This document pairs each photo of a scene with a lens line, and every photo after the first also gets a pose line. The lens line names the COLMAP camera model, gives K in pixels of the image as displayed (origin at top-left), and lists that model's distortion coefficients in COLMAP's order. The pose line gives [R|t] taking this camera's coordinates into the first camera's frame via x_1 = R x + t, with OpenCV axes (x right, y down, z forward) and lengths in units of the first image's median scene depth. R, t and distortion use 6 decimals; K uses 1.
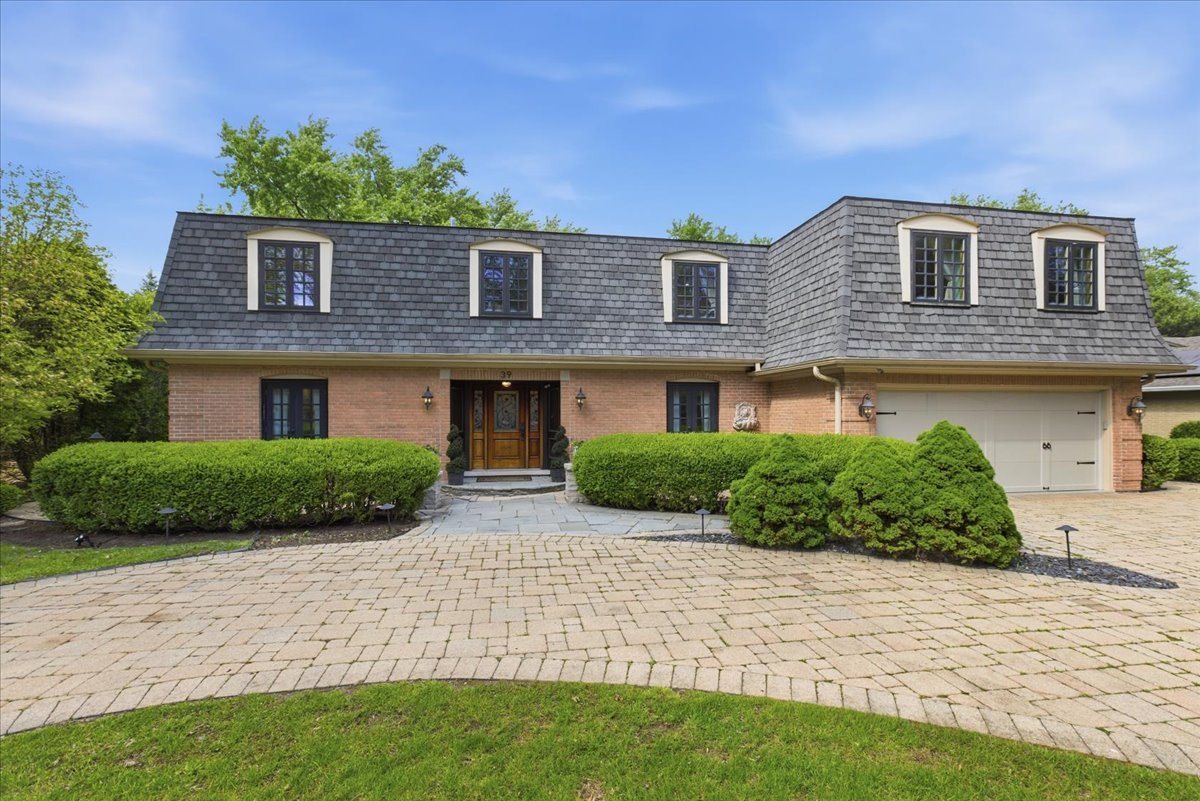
lens RADIAL K [[544.2, 0, 602.6], [0, 544.2, 410.9], [0, 0, 1]] dist [-0.005637, 0.001652]
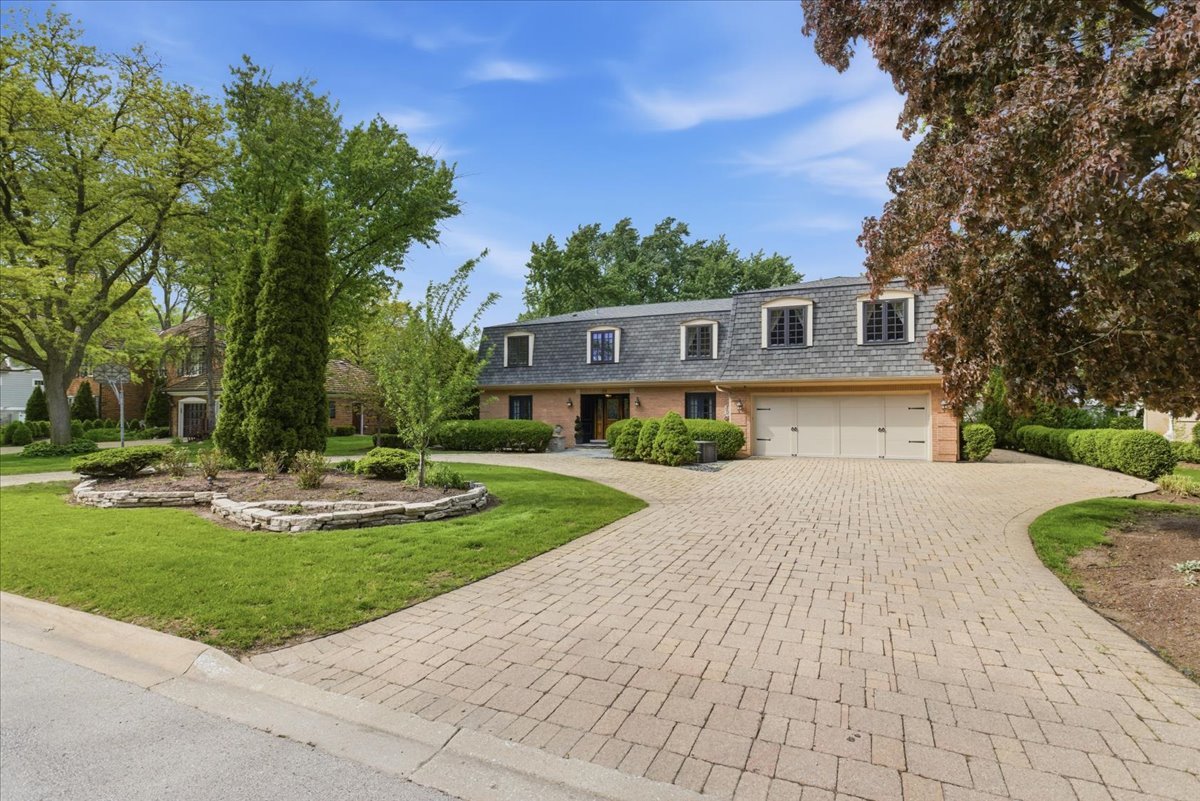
lens RADIAL K [[544.2, 0, 606.5], [0, 544.2, 403.6], [0, 0, 1]] dist [-0.005637, 0.001652]
pose [[0.837523, -0.009585, -0.546319, 1.048719], [-0.000775, 0.999824, -0.018728, 0.019902], [0.546402, 0.016109, 0.837368, -0.771343]]
